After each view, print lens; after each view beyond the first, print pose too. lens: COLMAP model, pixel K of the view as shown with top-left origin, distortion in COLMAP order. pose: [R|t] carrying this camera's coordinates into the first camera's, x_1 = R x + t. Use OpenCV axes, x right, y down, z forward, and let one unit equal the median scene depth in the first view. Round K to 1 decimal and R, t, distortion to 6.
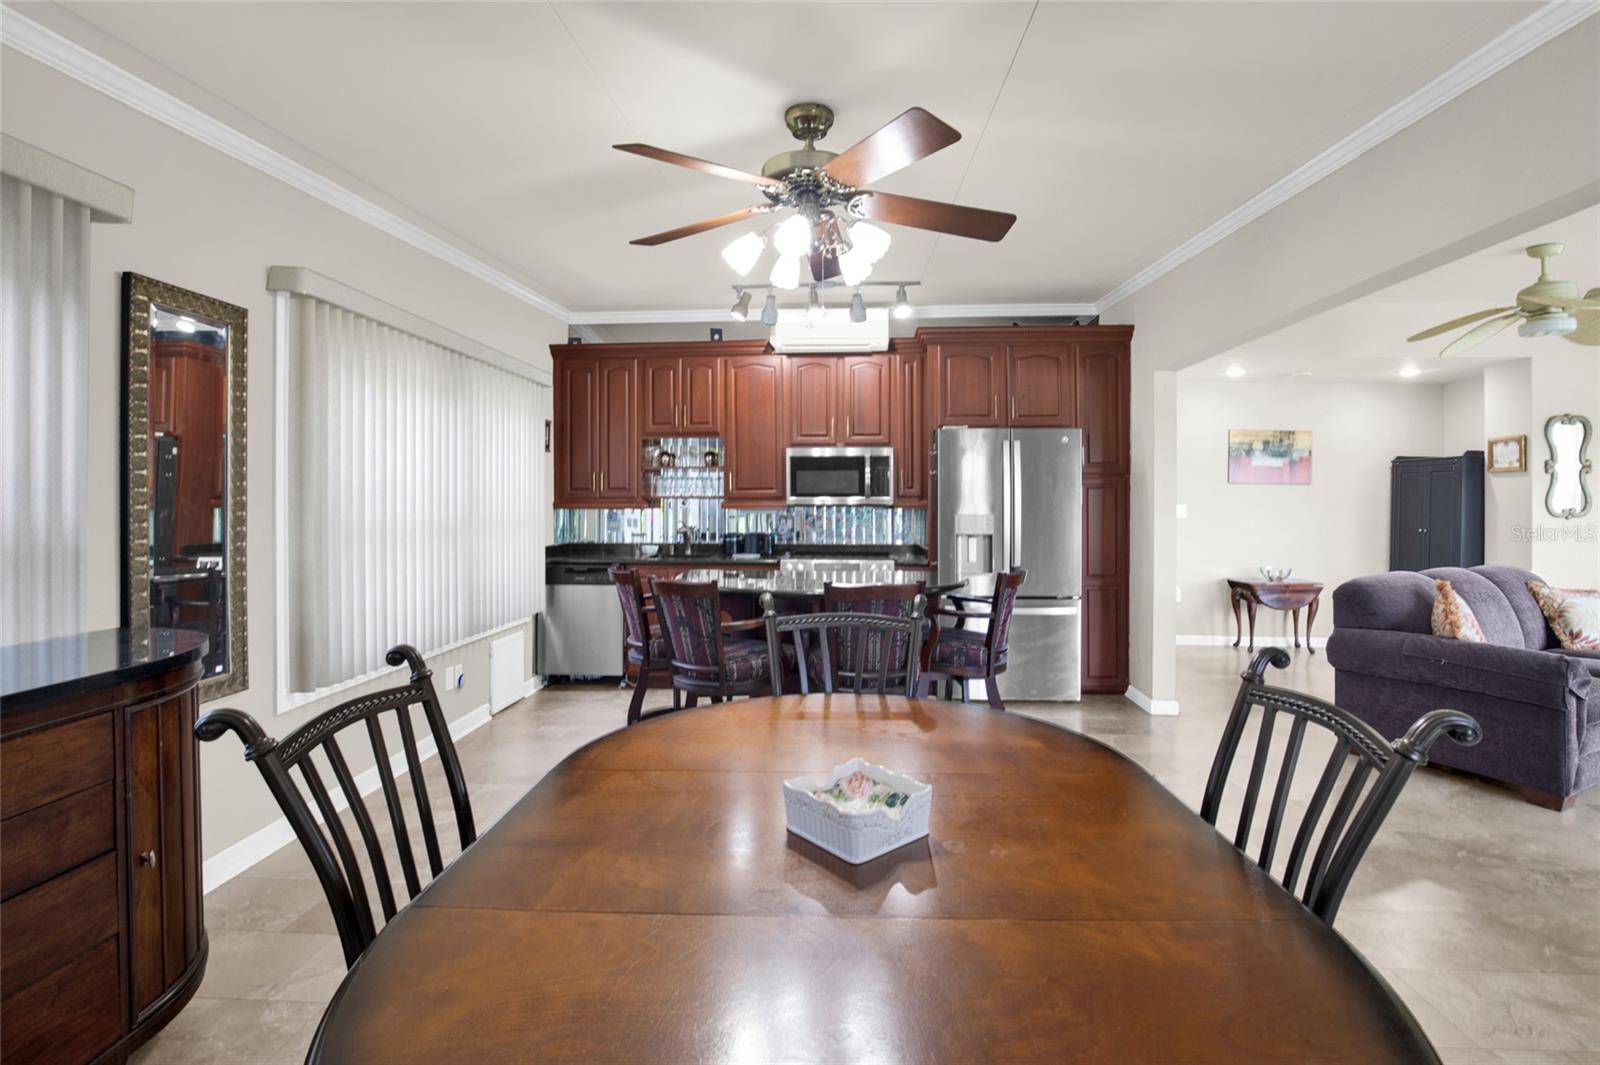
lens RADIAL K [[726.2, 0, 799.7], [0, 726.2, 503.6], [0, 0, 1]] dist [-0.021242, 0.000869]
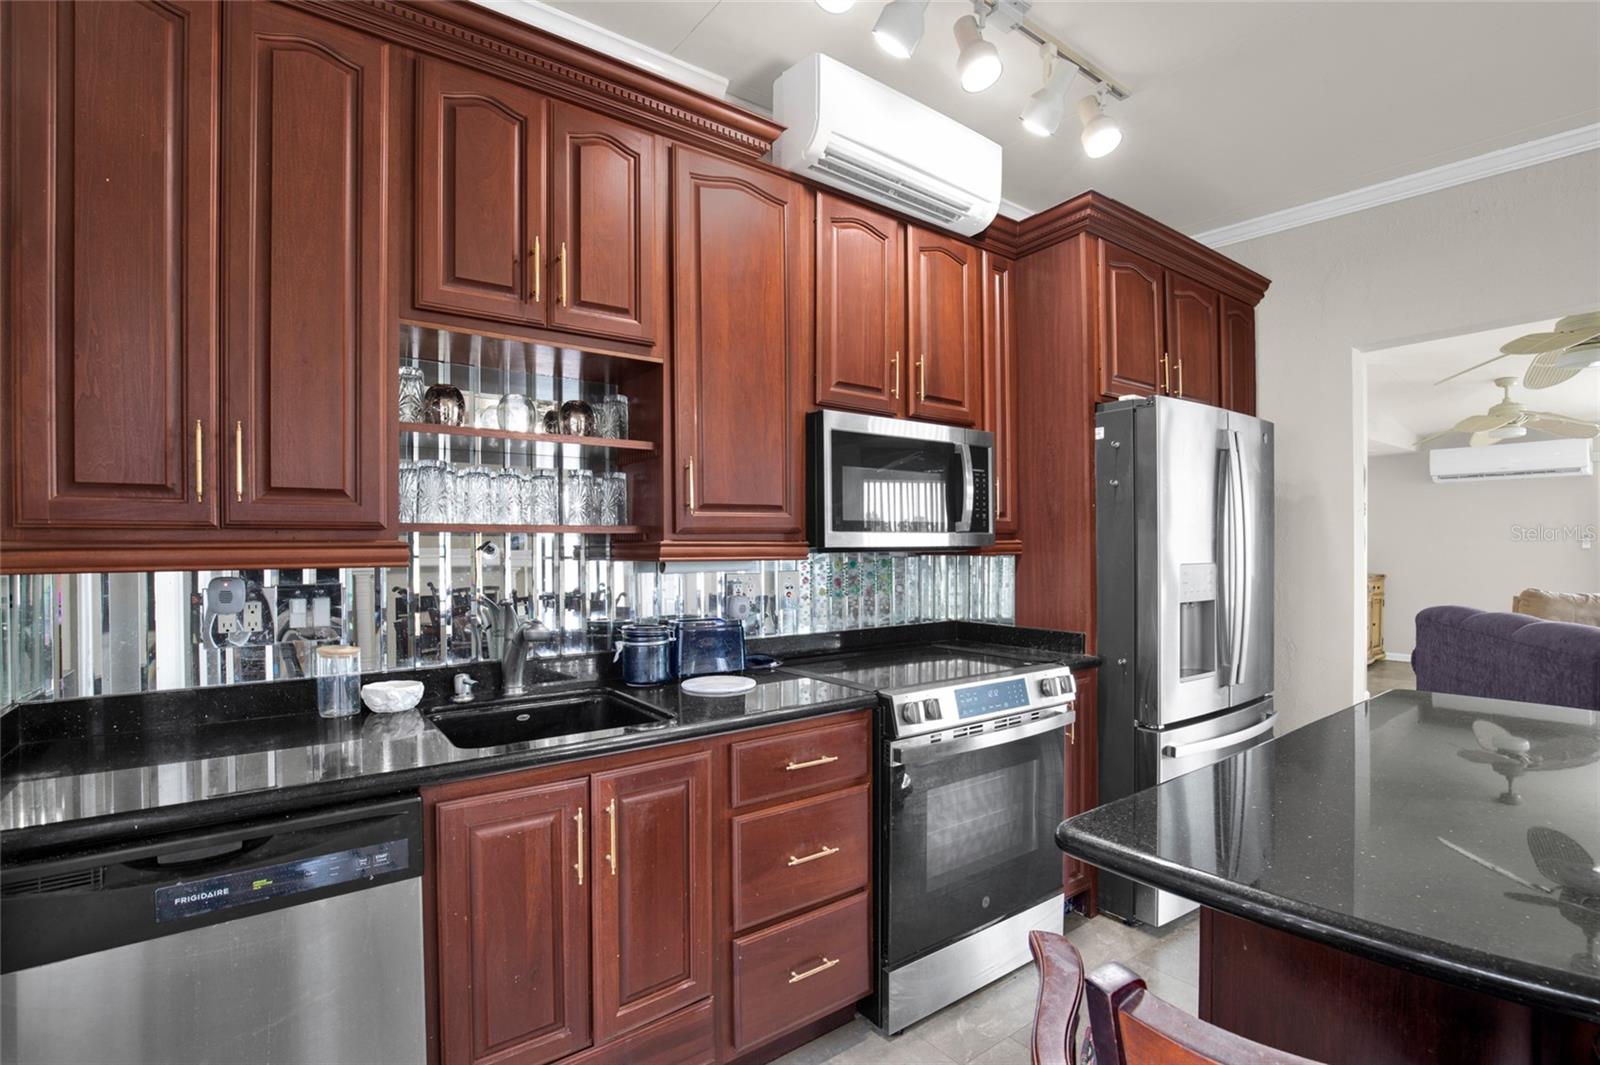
lens RADIAL K [[739.3, 0, 803.4], [0, 739.3, 546.7], [0, 0, 1]] dist [-0.010970, 0.000631]
pose [[0.761328, -0.006033, 0.648339, -0.293904], [0.009593, 0.999952, -0.001960, 0.001310], [-0.648296, 0.007712, 0.761349, 0.692630]]
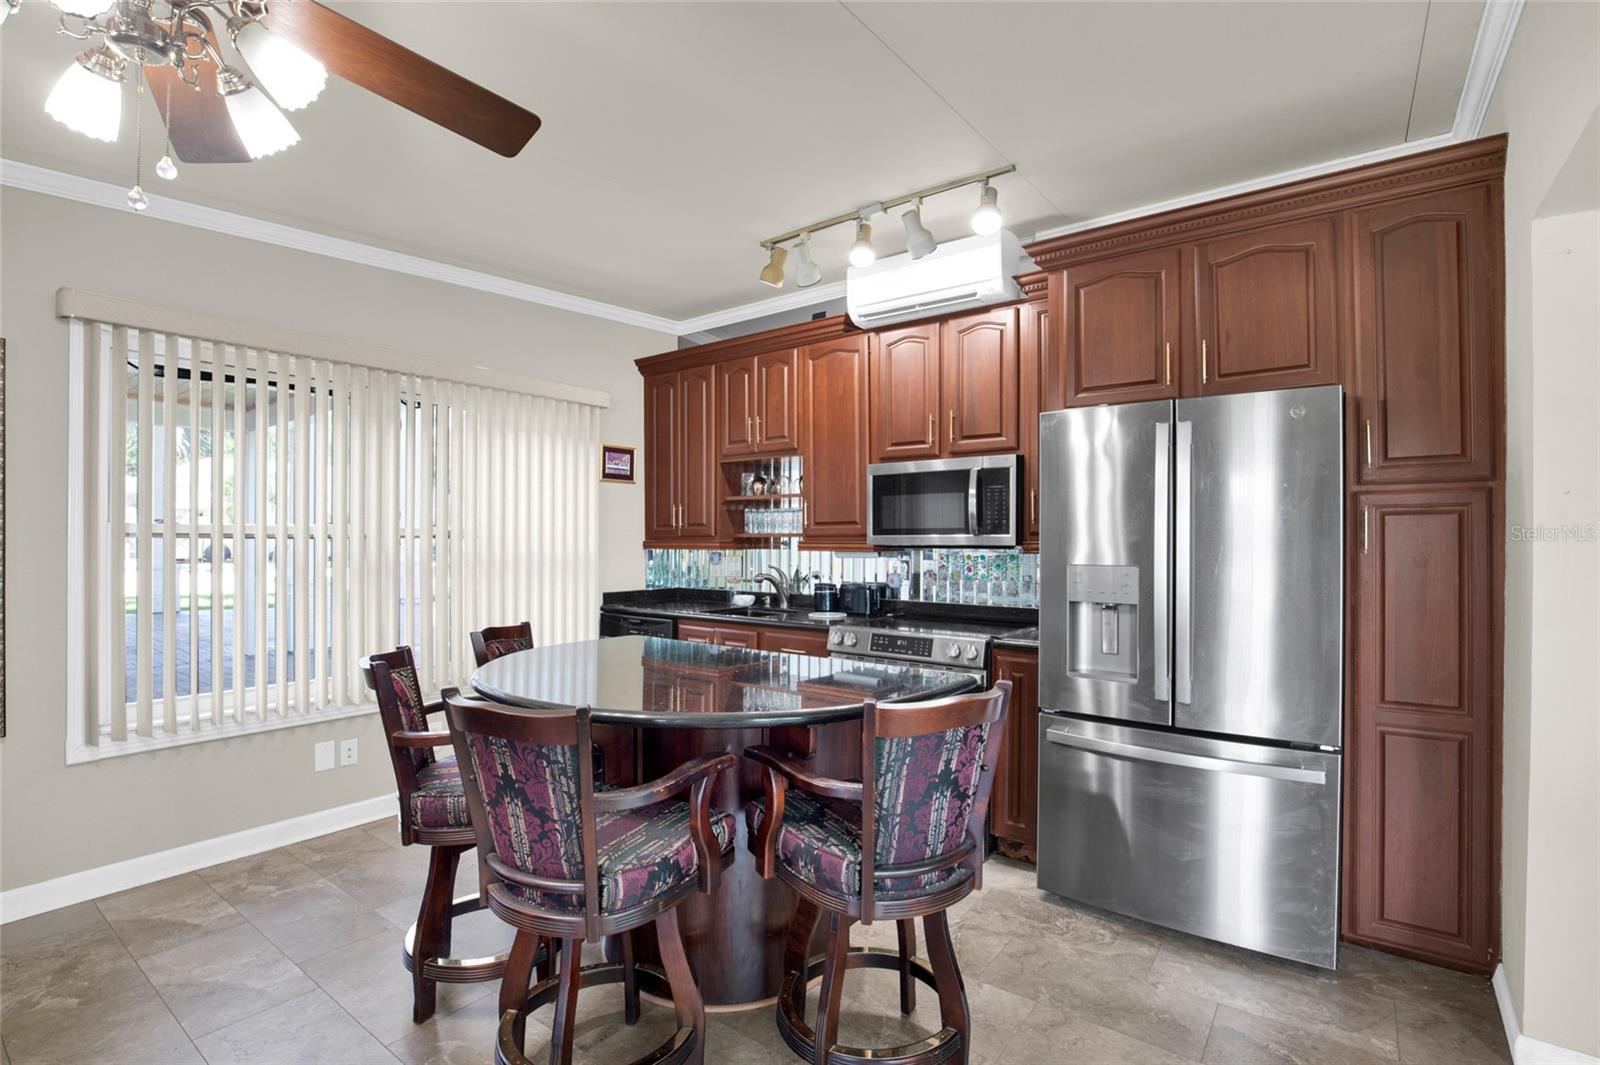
lens RADIAL K [[739.3, 0, 803.4], [0, 739.3, 546.7], [0, 0, 1]] dist [-0.010970, 0.000631]
pose [[0.837608, 0.007982, -0.546214, 0.317146], [-0.002572, 0.999940, 0.010668, -0.005001], [0.546266, -0.007531, 0.837578, 0.371917]]
